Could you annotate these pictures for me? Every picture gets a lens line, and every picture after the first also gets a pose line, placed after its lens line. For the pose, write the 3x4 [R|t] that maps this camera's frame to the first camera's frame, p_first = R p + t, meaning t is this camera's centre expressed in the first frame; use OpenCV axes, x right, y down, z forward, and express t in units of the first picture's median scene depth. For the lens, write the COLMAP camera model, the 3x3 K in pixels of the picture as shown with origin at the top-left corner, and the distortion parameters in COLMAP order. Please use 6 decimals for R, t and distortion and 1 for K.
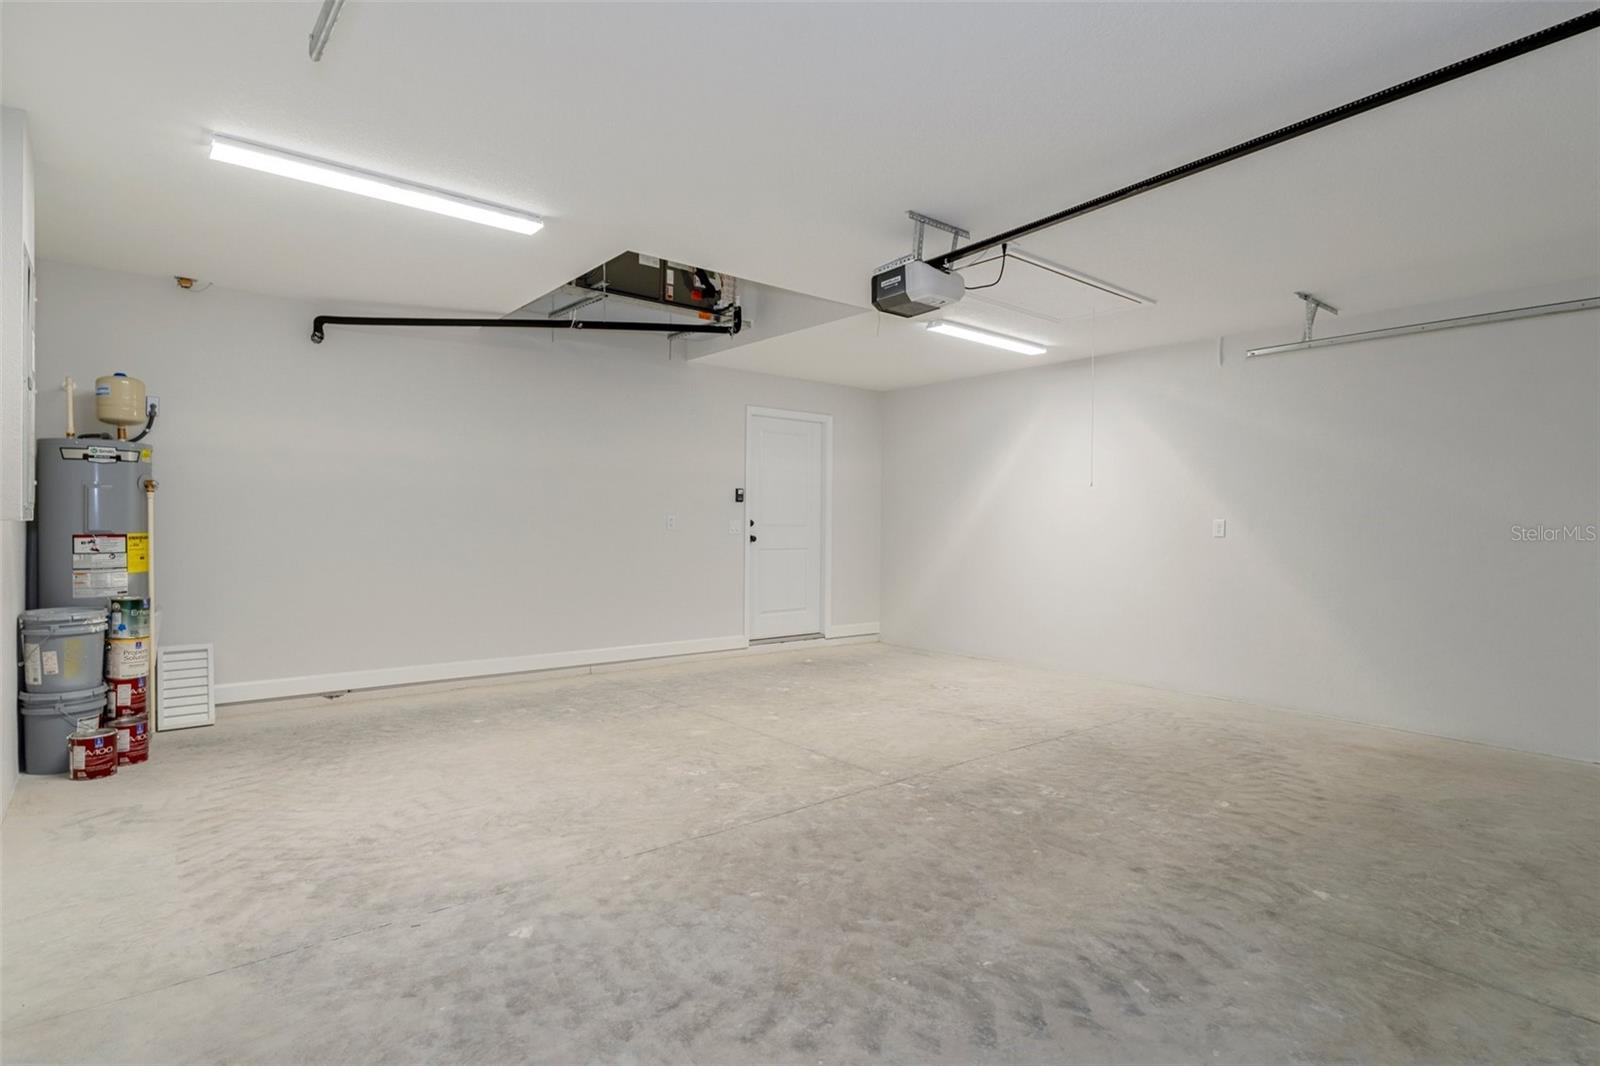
lens RADIAL K [[809.1, 0, 800.0], [0, 809.1, 533.0], [0, 0, 1]] dist [0.000401, 0.000159]
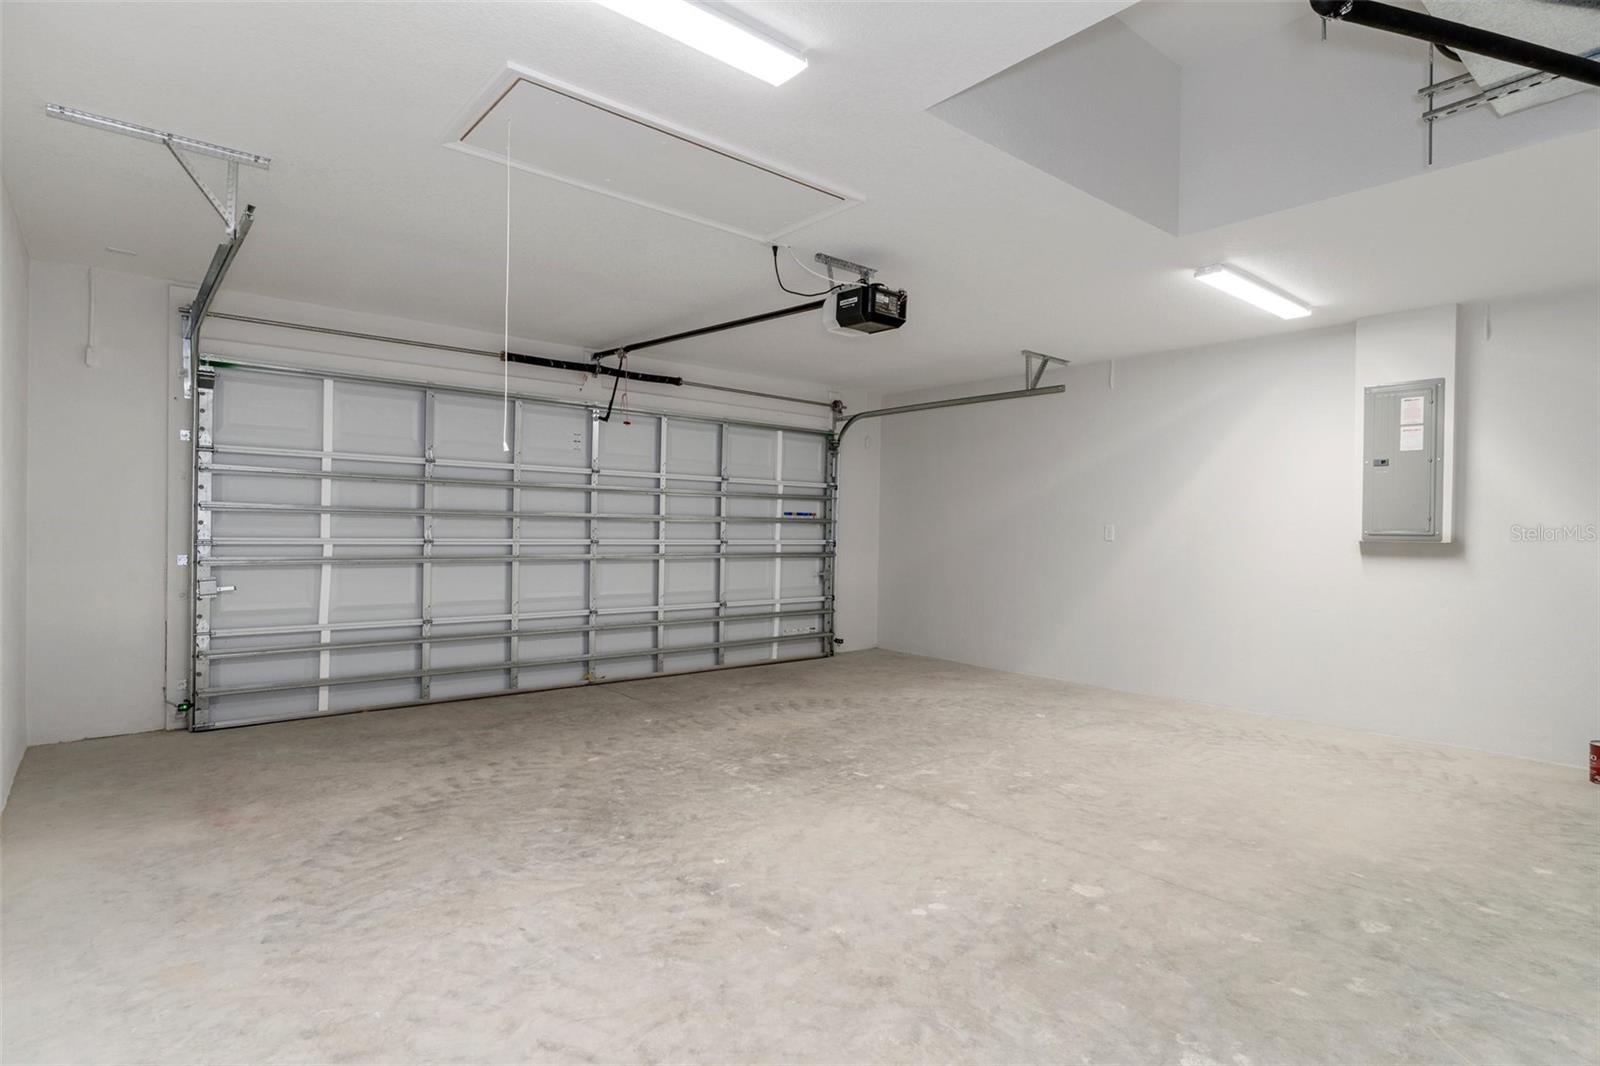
lens RADIAL K [[809.1, 0, 800.0], [0, 809.1, 533.0], [0, 0, 1]] dist [0.000401, 0.000159]
pose [[-0.999589, -0.028198, -0.005211, 0.227260], [-0.028295, 0.999408, 0.019558, -0.026007], [0.004656, 0.019697, -0.999795, 2.078424]]
